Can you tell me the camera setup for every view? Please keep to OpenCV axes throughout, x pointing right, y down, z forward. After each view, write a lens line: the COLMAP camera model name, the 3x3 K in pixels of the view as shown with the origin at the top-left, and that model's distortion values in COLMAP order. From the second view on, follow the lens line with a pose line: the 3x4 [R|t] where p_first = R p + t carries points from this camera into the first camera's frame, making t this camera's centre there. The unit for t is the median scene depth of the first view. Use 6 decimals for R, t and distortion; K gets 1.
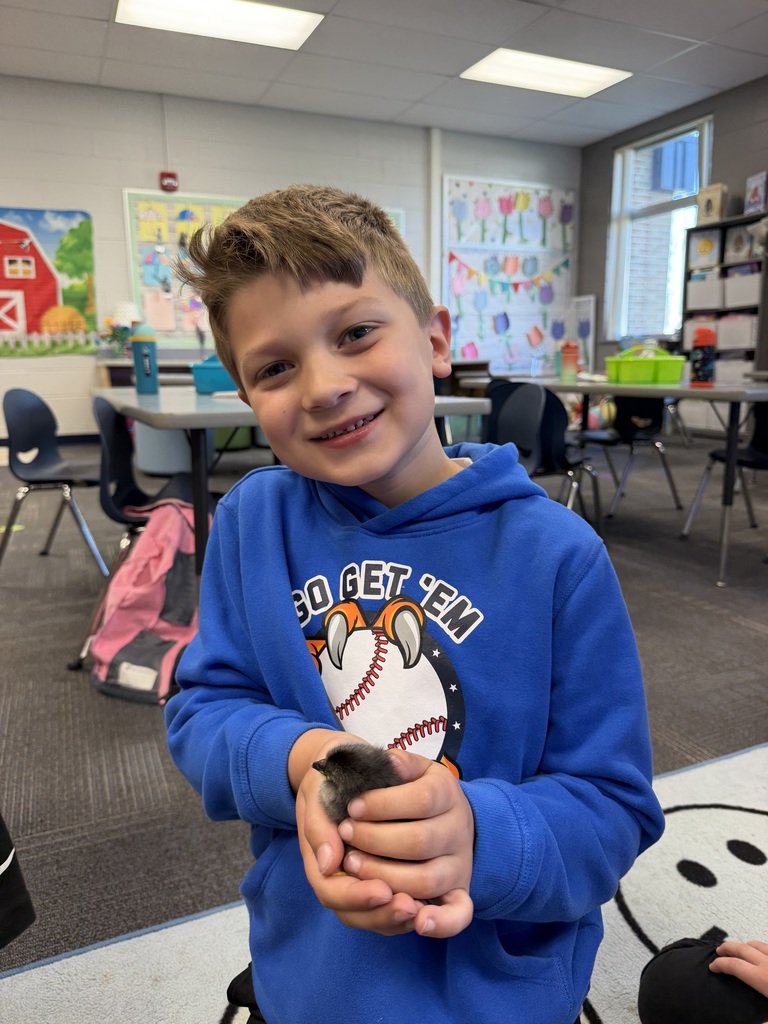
lens RADIAL K [[735.7, 0, 385.3], [0, 735.7, 511.6], [0, 0, 1]] dist [-0.025876, 0.009969]
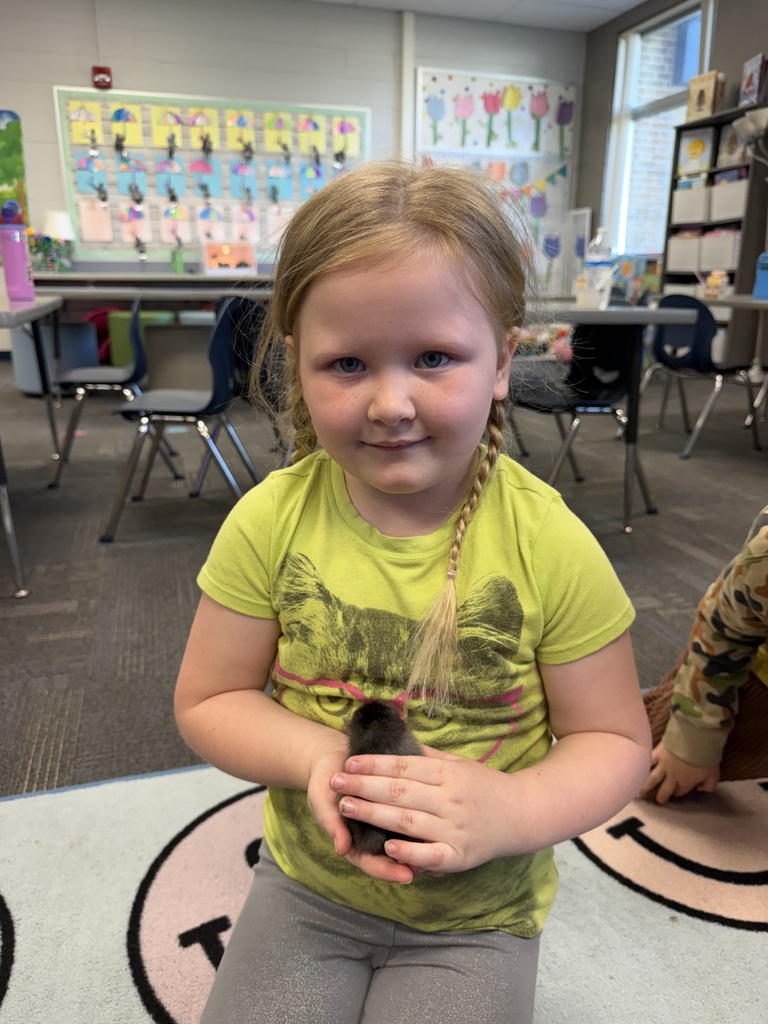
lens RADIAL K [[735.7, 0, 381.1], [0, 735.7, 512.5], [0, 0, 1]] dist [-0.025876, 0.009969]
pose [[0.992915, 0.050741, -0.107452, 0.179145], [-0.039551, 0.993809, 0.103821, -0.010181], [0.112055, -0.098835, 0.988775, 0.064403]]
